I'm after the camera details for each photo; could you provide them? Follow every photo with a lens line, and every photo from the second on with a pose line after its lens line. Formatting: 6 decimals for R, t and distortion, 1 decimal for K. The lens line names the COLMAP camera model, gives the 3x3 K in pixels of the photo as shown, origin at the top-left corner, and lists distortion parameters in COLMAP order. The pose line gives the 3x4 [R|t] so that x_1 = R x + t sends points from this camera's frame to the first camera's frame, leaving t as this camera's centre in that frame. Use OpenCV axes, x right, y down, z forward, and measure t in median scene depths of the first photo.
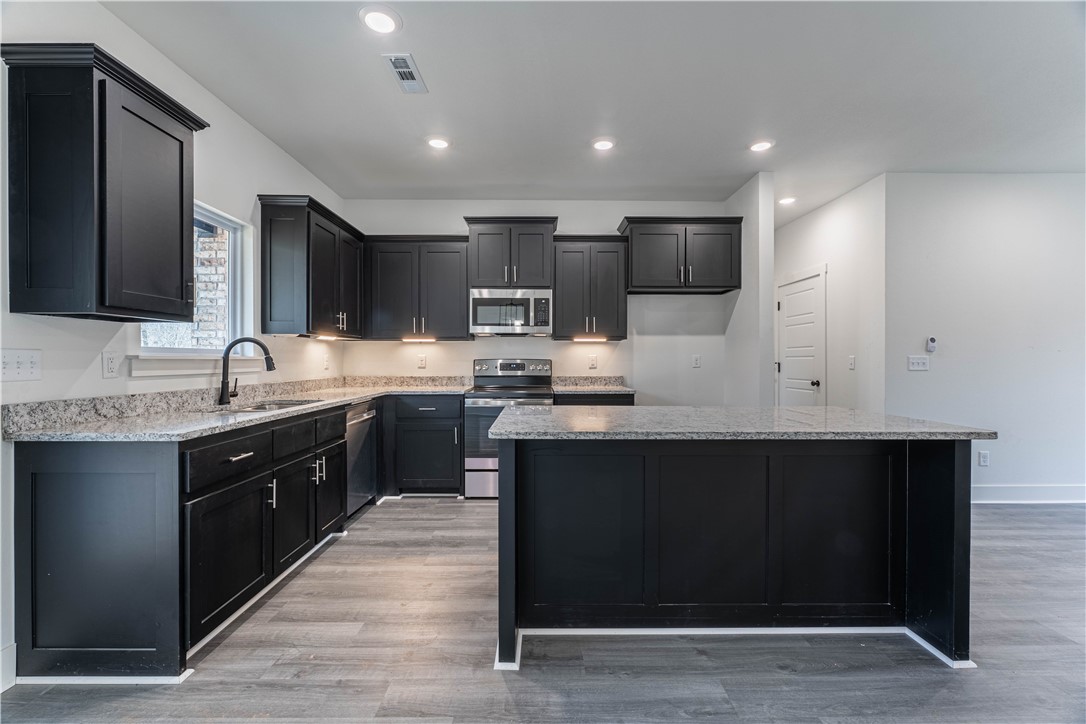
lens RADIAL K [[466.7, 0, 543.0], [0, 466.7, 362.0], [0, 0, 1]] dist [-0.000251, -0.000329]
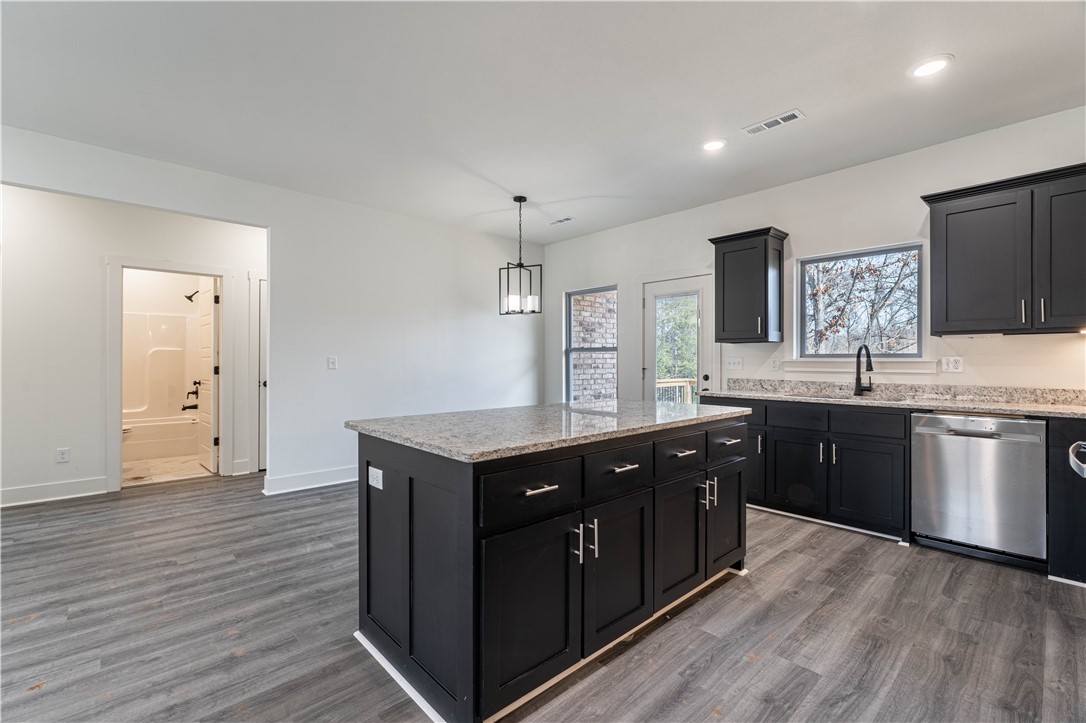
lens RADIAL K [[476.2, 0, 543.0], [0, 476.2, 361.5], [0, 0, 1]] dist [0.001709, -0.000416]
pose [[-0.739790, -0.002161, -0.672835, 0.638850], [-0.007295, 0.999962, 0.004810, -0.004425], [0.672799, 0.008467, -0.739777, 1.003011]]
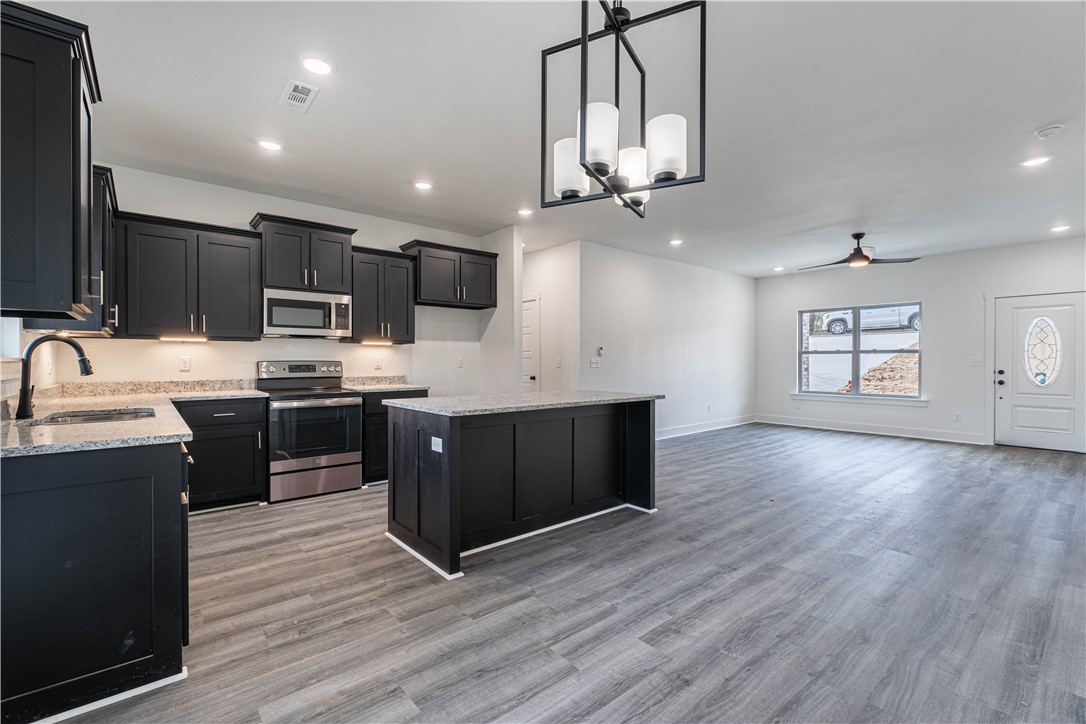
lens RADIAL K [[476.2, 0, 543.0], [0, 476.2, 362.0], [0, 0, 1]] dist [0.001709, -0.000416]
pose [[0.769362, -0.003237, 0.638805, -0.373350], [0.004922, 0.999988, -0.000861, -0.000221], [-0.638794, 0.003806, 0.769368, -0.137754]]
